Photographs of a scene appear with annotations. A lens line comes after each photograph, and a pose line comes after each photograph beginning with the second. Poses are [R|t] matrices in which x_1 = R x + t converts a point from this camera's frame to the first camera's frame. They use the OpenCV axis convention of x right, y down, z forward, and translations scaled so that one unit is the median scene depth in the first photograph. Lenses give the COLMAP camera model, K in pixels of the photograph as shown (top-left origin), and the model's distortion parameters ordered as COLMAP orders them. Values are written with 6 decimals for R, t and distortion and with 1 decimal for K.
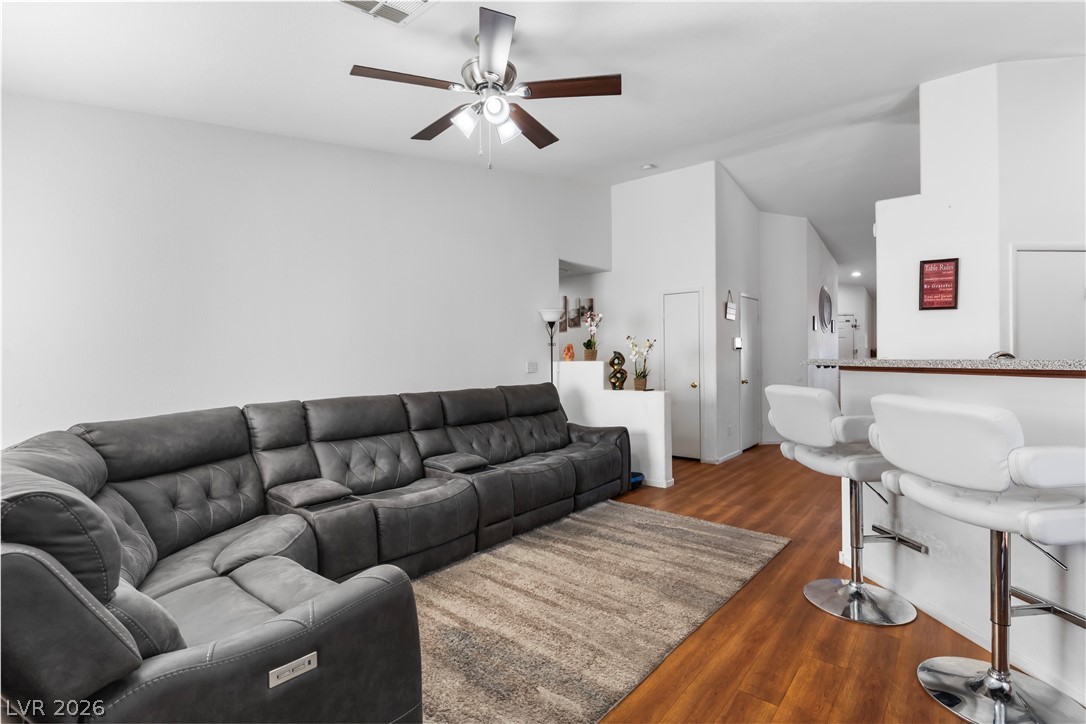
lens RADIAL K [[551.0, 0, 542.1], [0, 551.0, 361.3], [0, 0, 1]] dist [-0.001349, -0.001256]
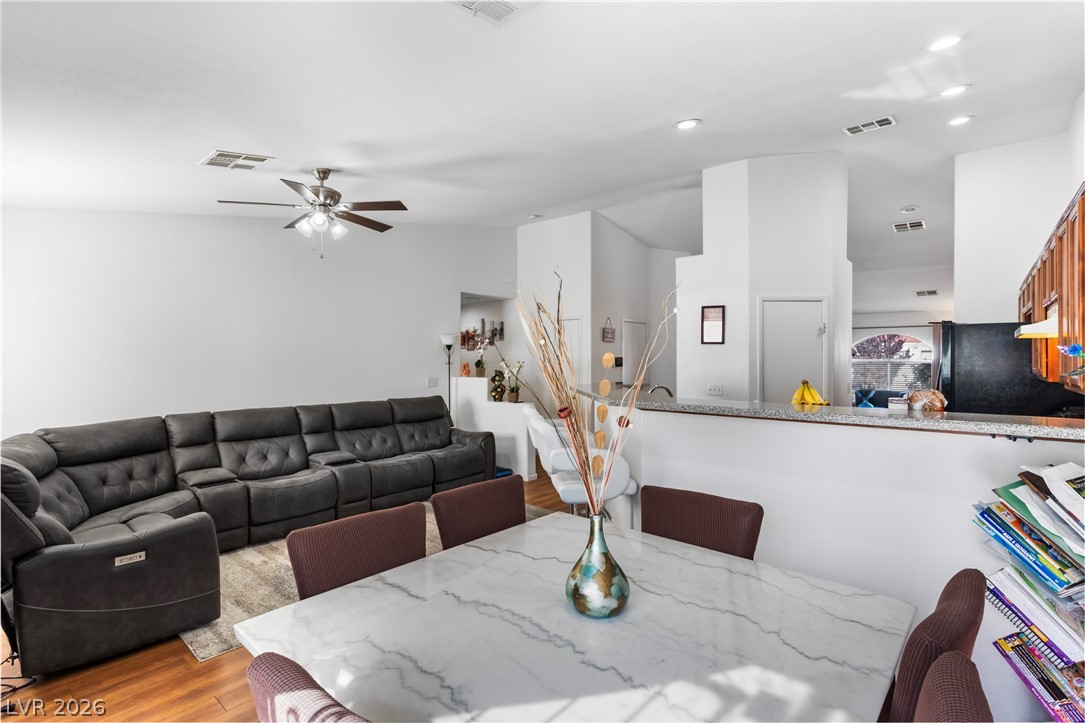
lens RADIAL K [[550.5, 0, 543.9], [0, 550.5, 359.3], [0, 0, 1]] dist [-0.001349, -0.001256]
pose [[0.999936, 0.006438, -0.009303, 0.419390], [-0.006498, 0.999958, -0.006435, -0.058095], [0.009261, 0.006495, 0.999936, -0.382191]]
